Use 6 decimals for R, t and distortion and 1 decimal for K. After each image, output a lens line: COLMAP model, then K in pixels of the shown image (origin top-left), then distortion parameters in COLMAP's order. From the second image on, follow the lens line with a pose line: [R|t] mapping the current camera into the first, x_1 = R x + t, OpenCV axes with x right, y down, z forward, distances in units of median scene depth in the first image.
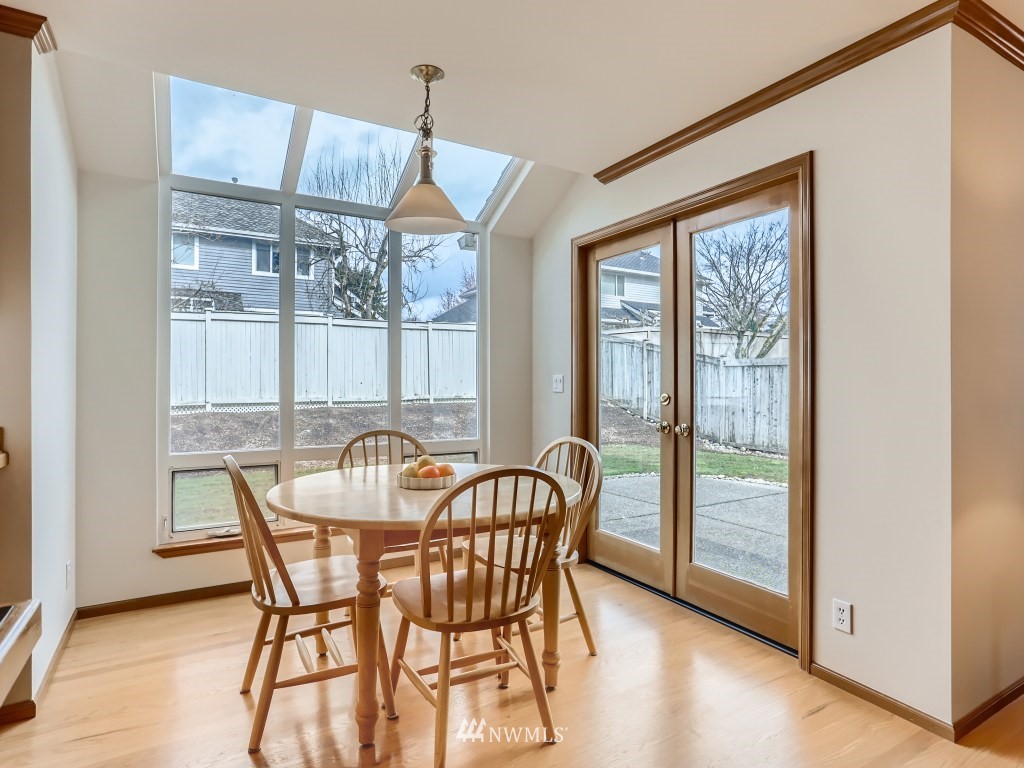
lens RADIAL K [[576.6, 0, 512.2], [0, 576.6, 381.6], [0, 0, 1]] dist [-0.042412, 0.025210]
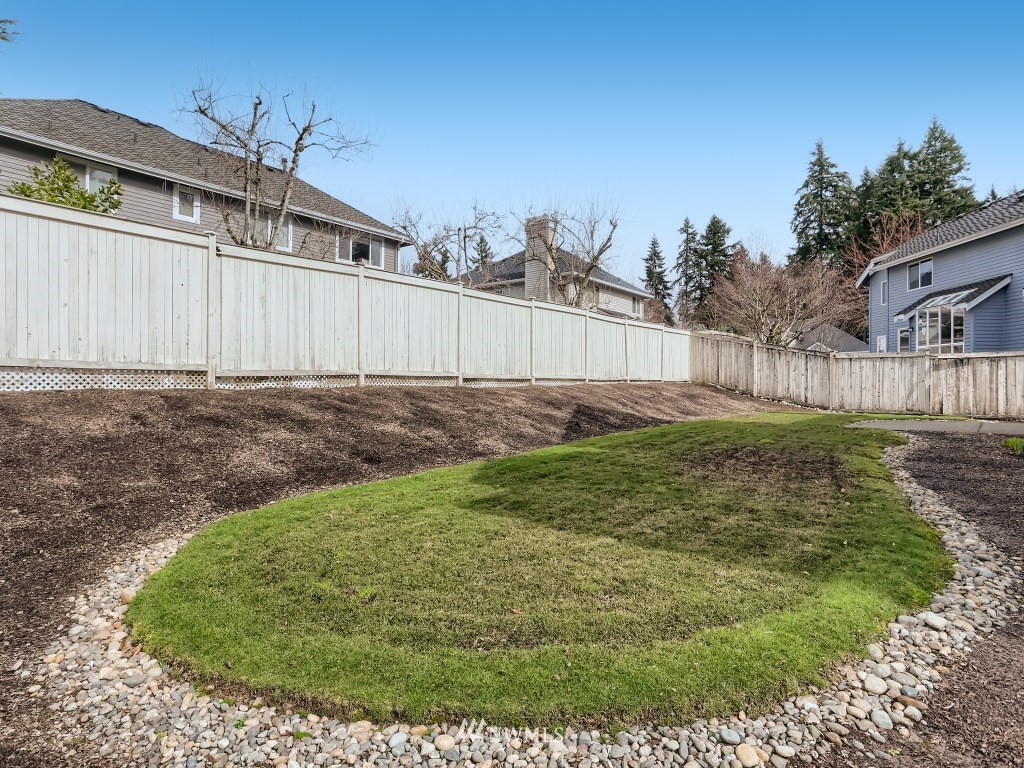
lens RADIAL K [[576.6, 0, 513.9], [0, 576.6, 387.9], [0, 0, 1]] dist [-0.042412, 0.025210]
pose [[0.937549, 0.005917, 0.347804, -0.915814], [-0.006439, 0.999979, 0.000346, 0.055021], [-0.347794, -0.002564, 0.937567, -0.093943]]
